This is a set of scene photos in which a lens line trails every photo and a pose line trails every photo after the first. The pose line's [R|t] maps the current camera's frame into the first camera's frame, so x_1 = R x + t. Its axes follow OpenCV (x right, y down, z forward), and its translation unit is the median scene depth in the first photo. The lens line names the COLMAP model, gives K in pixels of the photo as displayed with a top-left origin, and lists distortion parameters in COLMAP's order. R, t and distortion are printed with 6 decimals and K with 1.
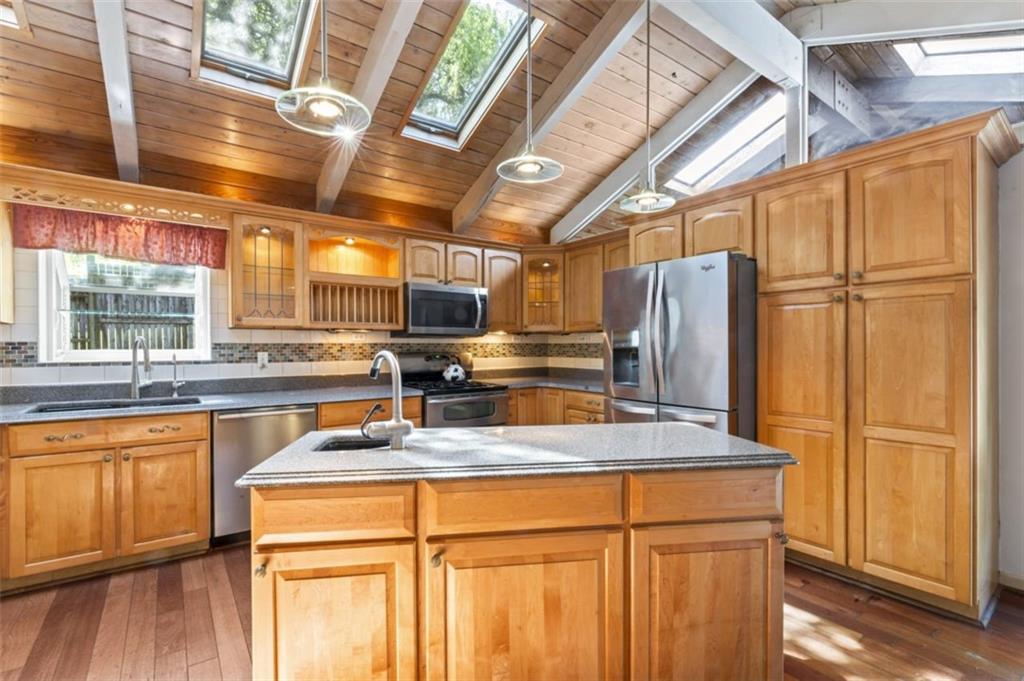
lens RADIAL K [[463.5, 0, 507.0], [0, 463.5, 346.2], [0, 0, 1]] dist [-0.006810, 0.000440]
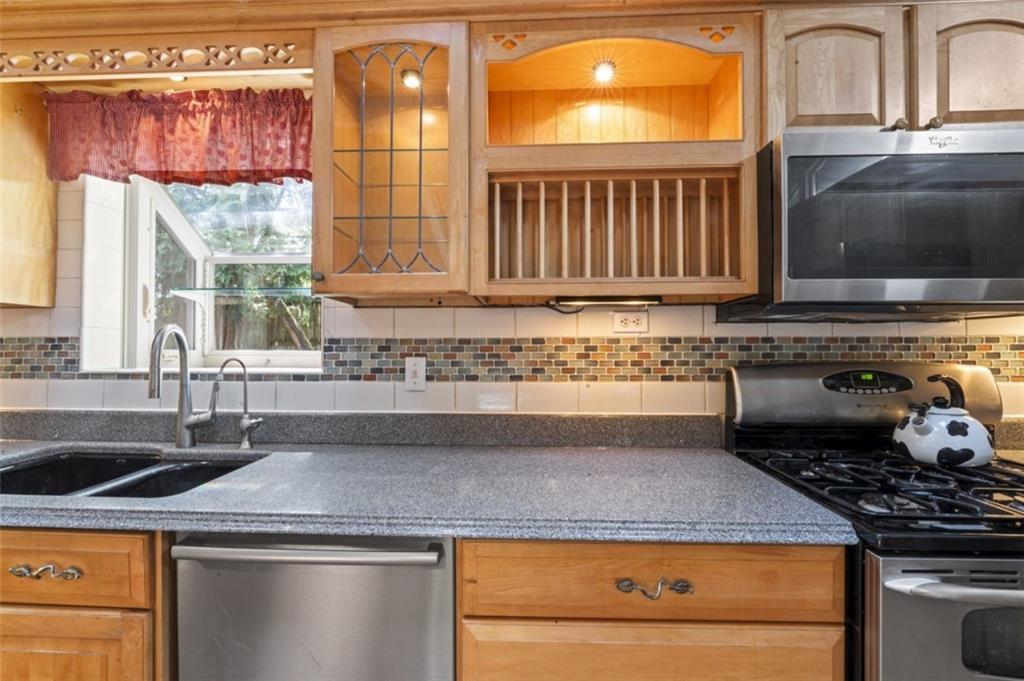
lens RADIAL K [[463.5, 0, 503.7], [0, 463.5, 345.4], [0, 0, 1]] dist [-0.006810, 0.000440]
pose [[0.779746, 0.001142, -0.626095, -0.167885], [-0.002595, 0.999996, -0.001408, 0.001064], [0.626091, 0.002723, 0.779745, 0.669308]]
